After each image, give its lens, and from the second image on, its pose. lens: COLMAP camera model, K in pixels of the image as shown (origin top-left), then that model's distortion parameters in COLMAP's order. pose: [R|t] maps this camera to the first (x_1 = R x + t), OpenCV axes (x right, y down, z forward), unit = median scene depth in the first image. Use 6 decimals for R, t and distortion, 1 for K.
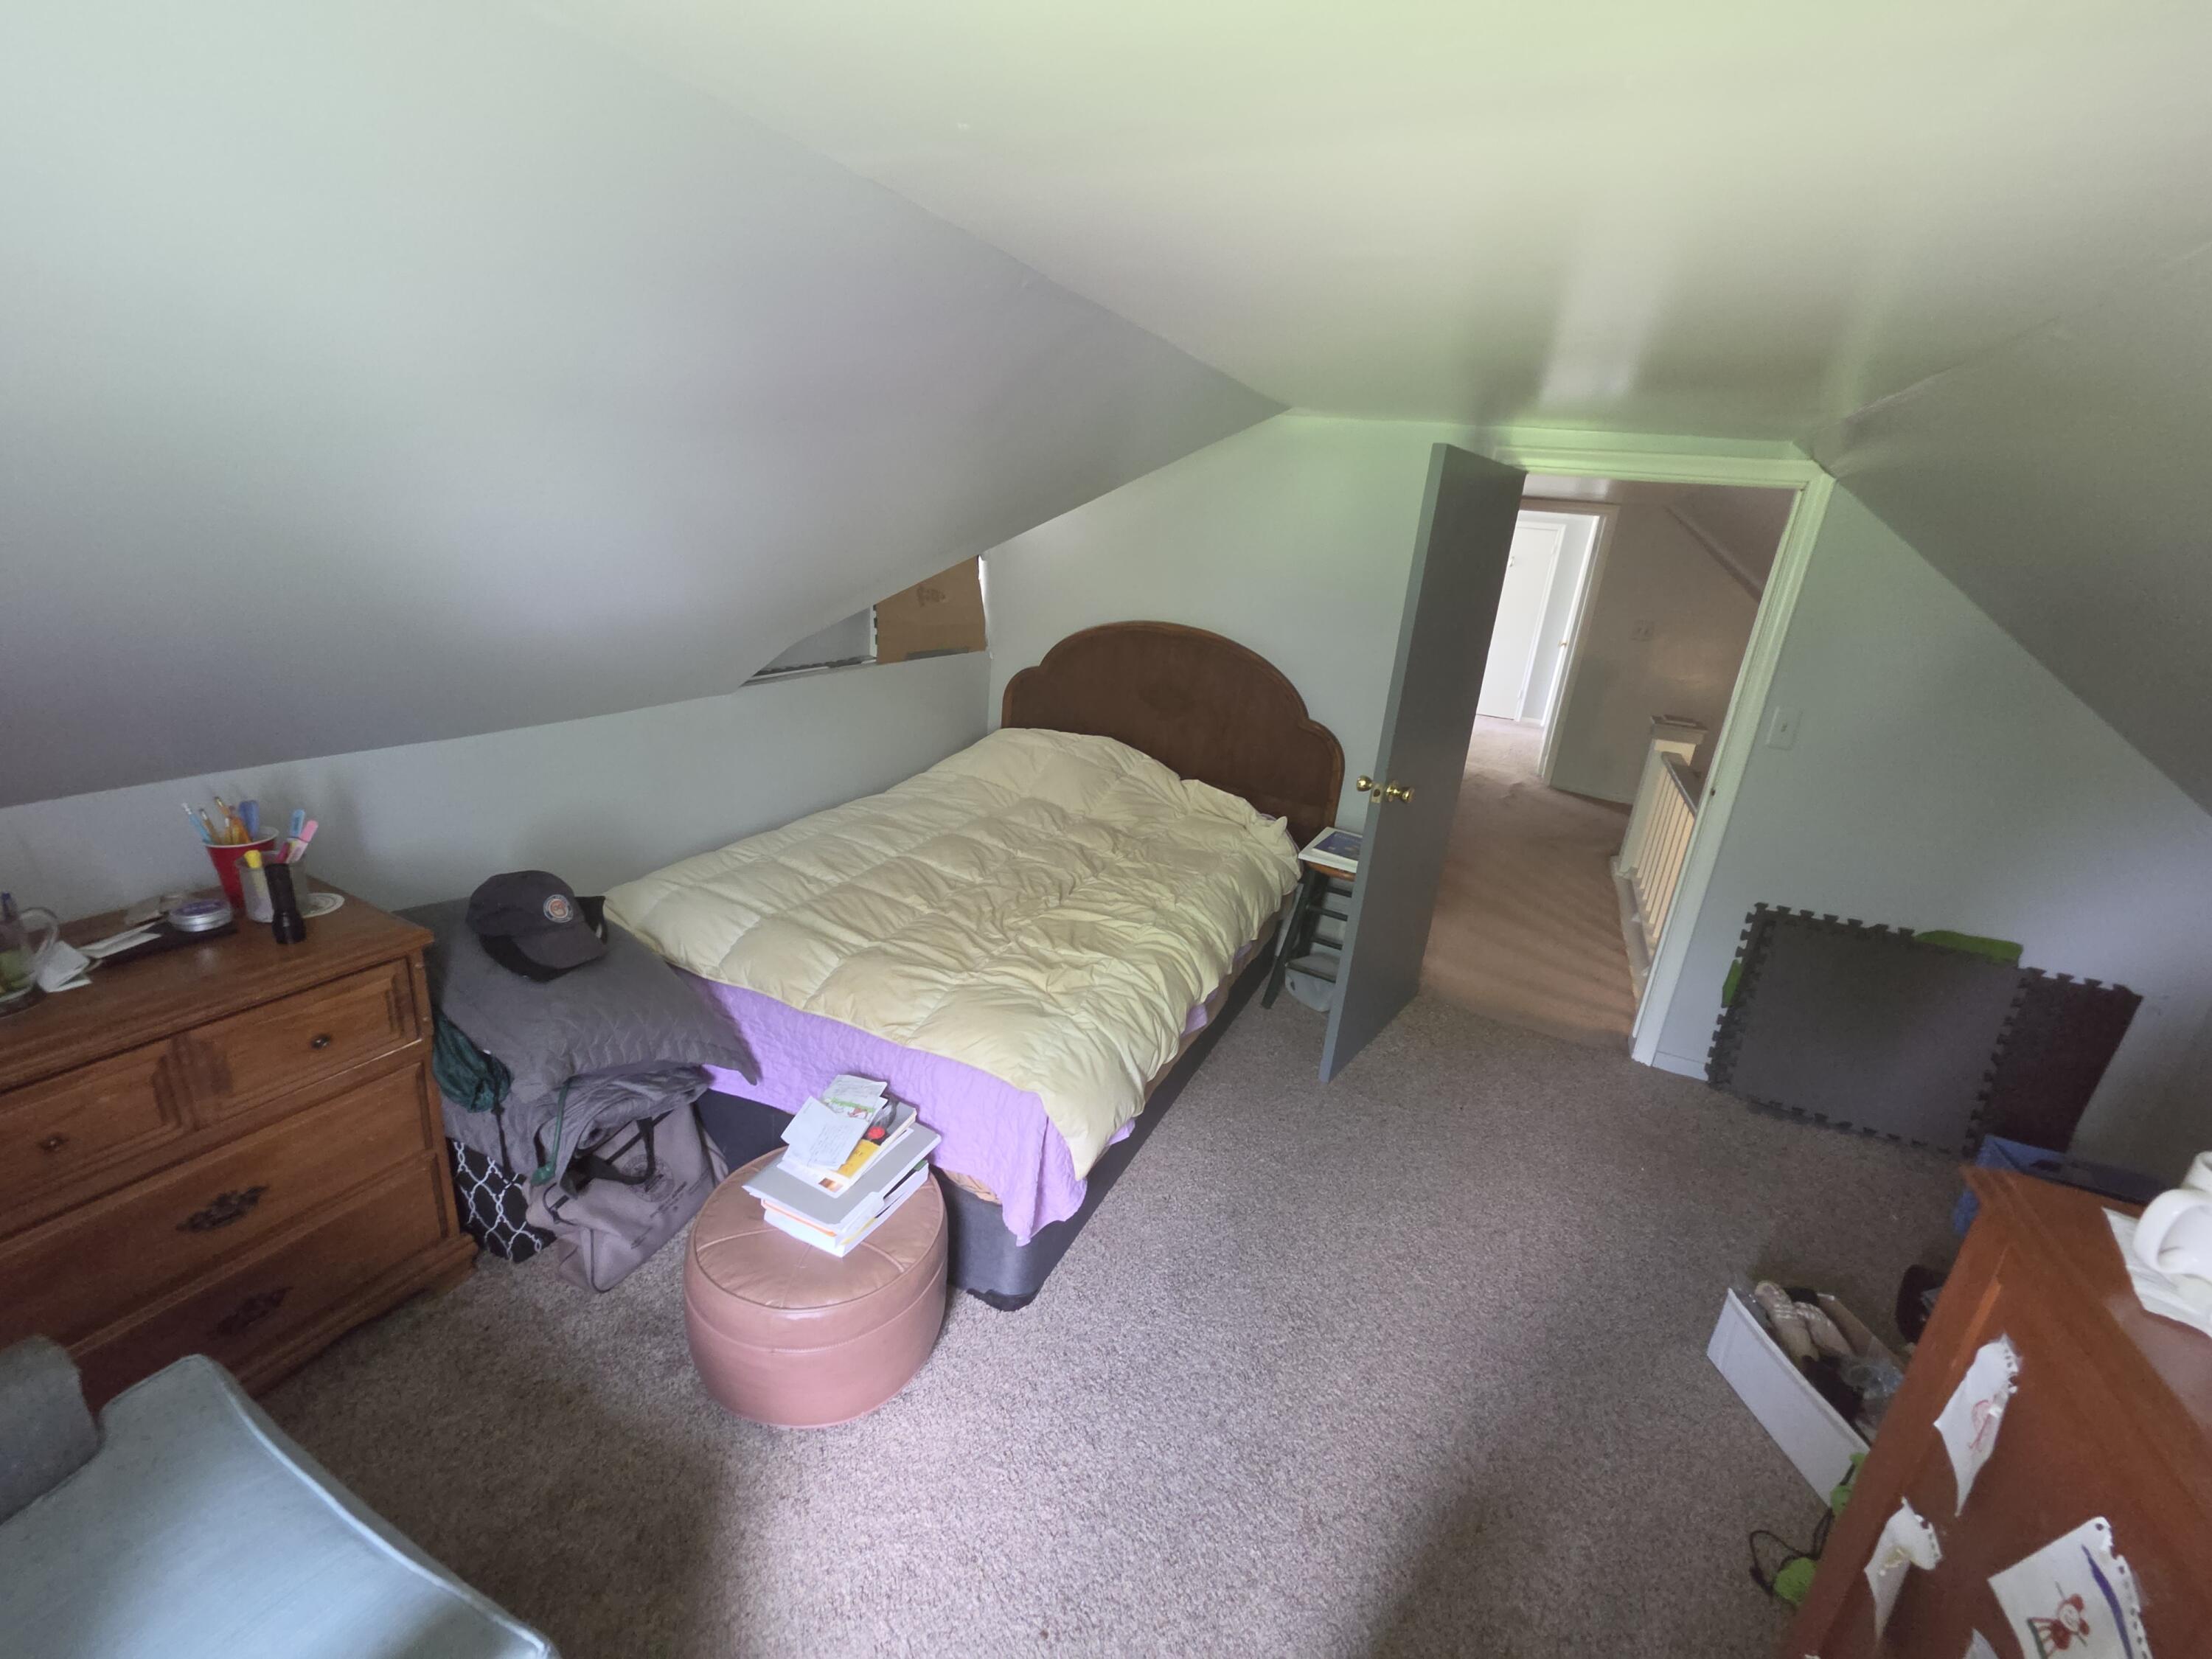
lens RADIAL K [[904.8, 0, 1111.3], [0, 904.8, 828.7], [0, 0, 1]] dist [-0.000842, -0.001530]
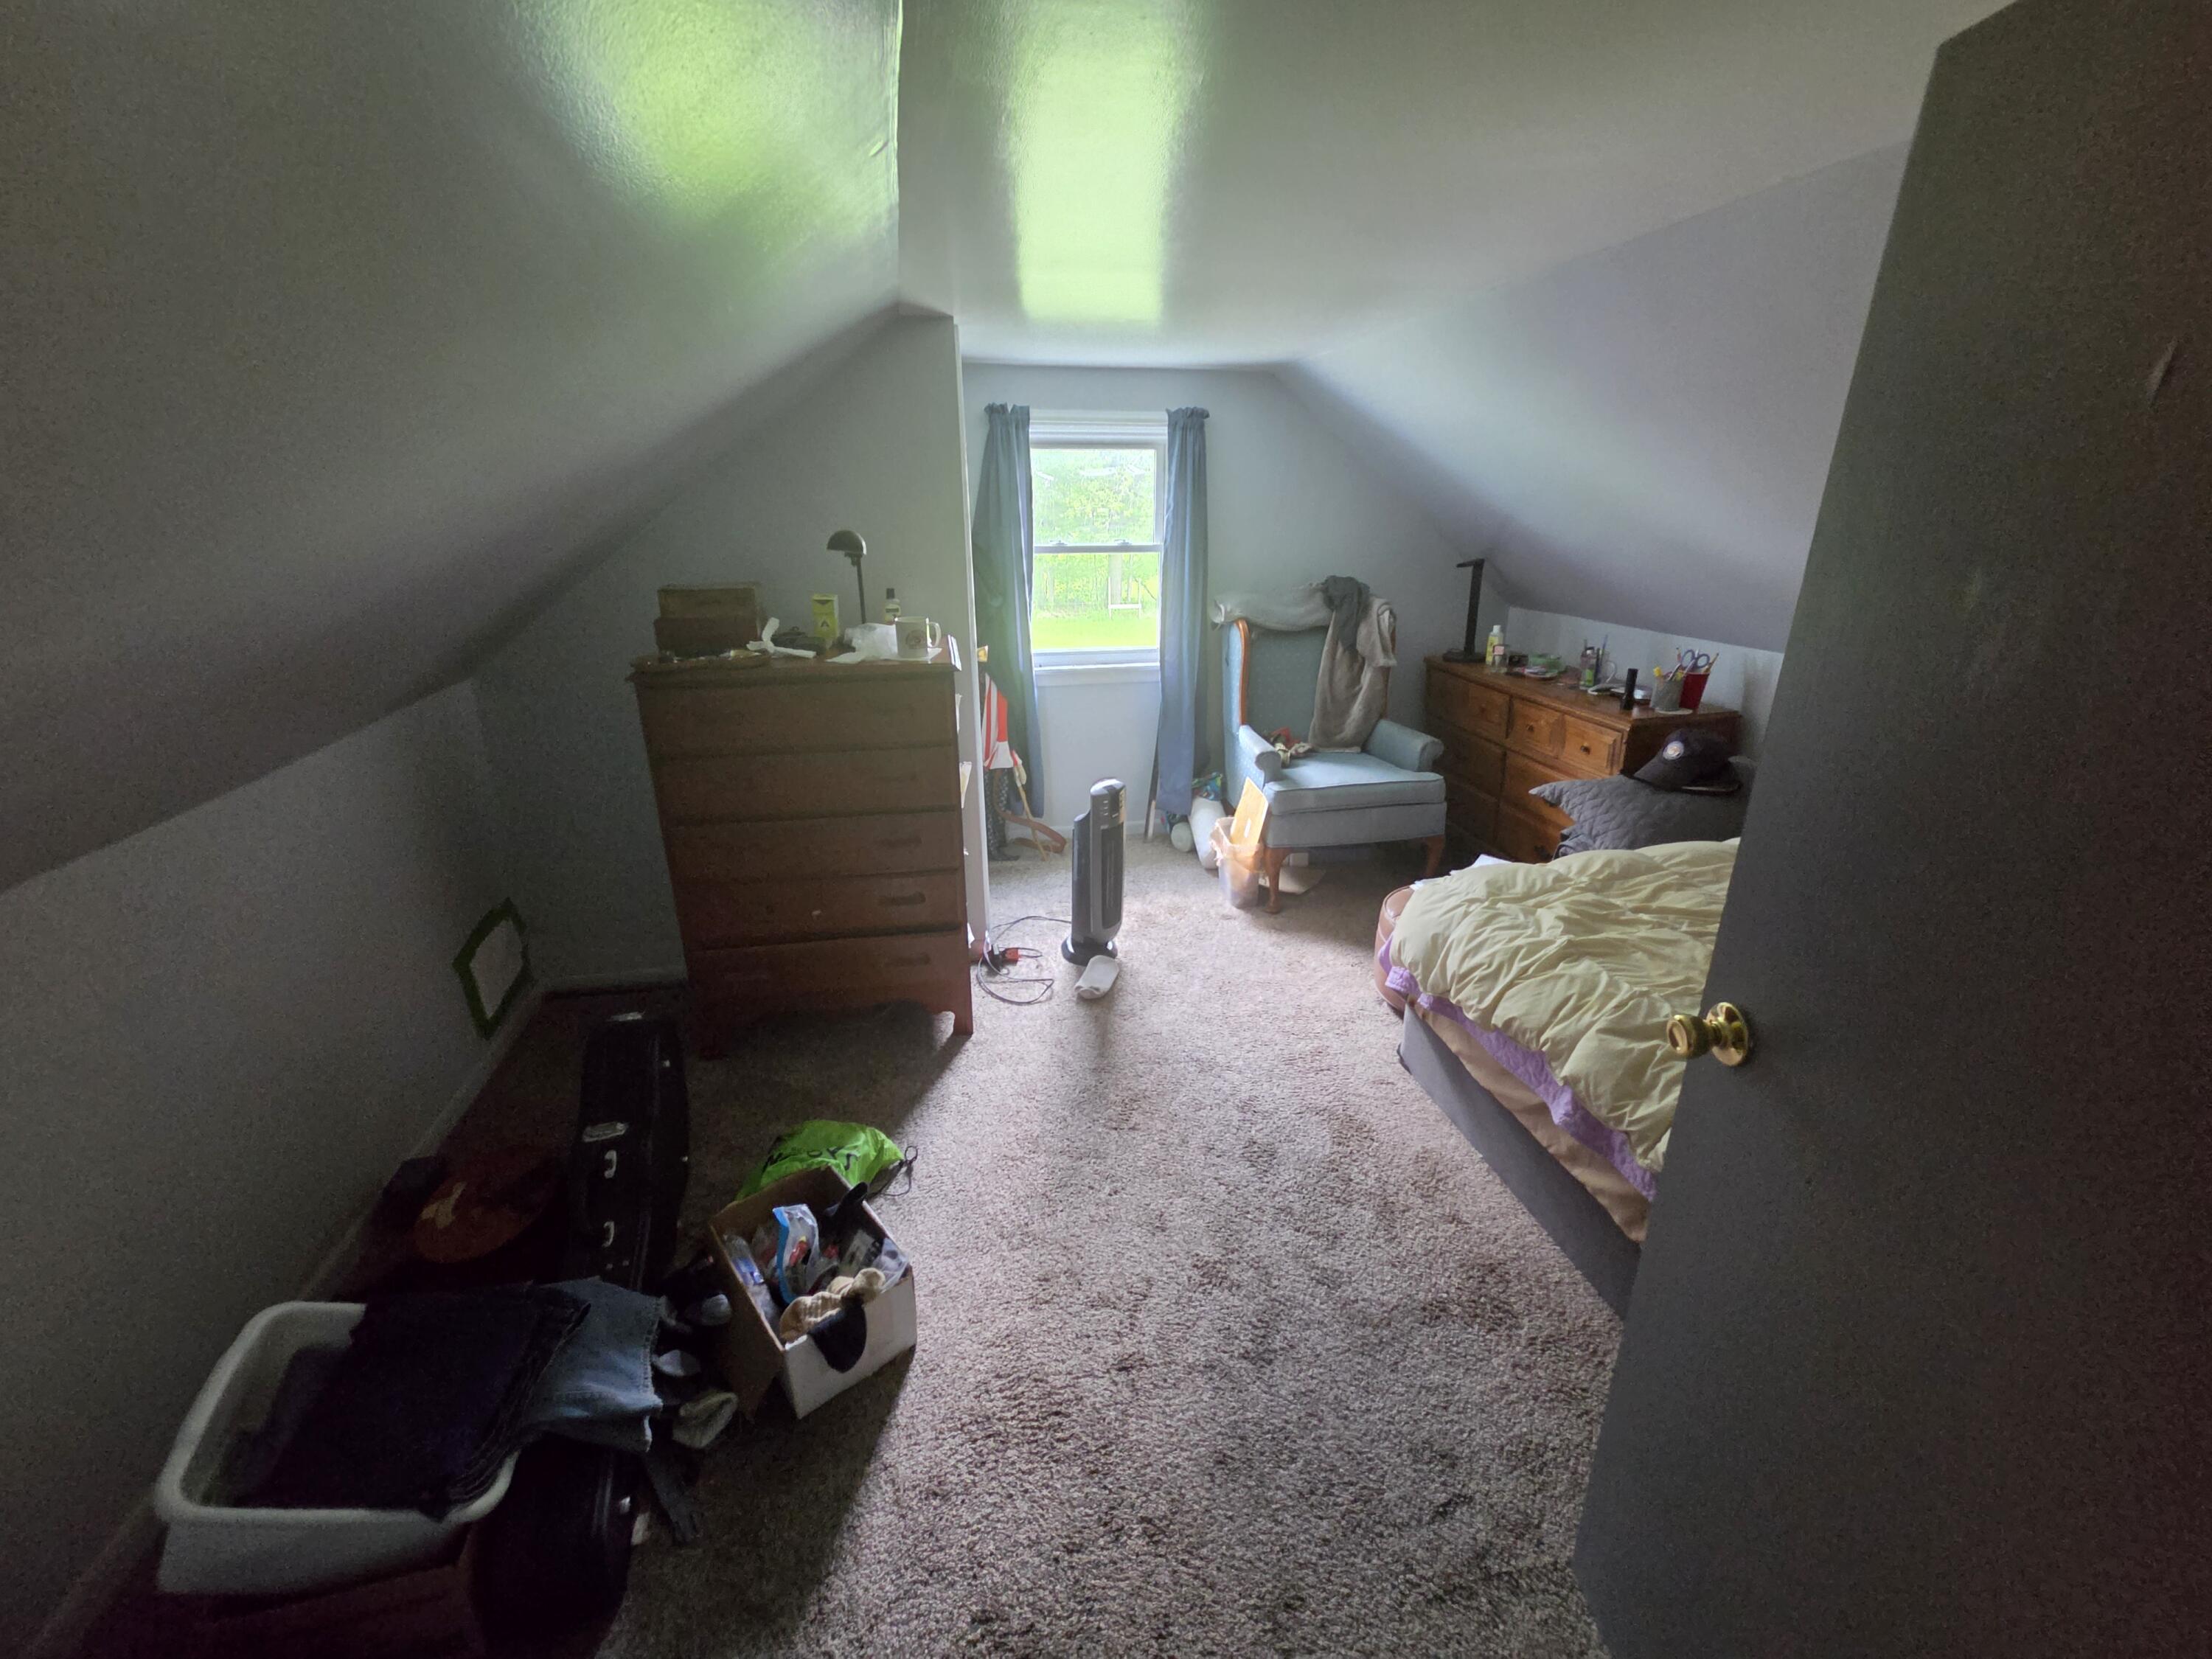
lens RADIAL K [[904.8, 0, 1107.4], [0, 904.8, 825.7], [0, 0, 1]] dist [-0.000842, -0.001530]
pose [[-0.805126, 0.116157, -0.581618, 1.345056], [-0.253927, 0.818707, 0.515015, -0.445287], [0.535997, 0.562340, -0.629667, 1.913579]]
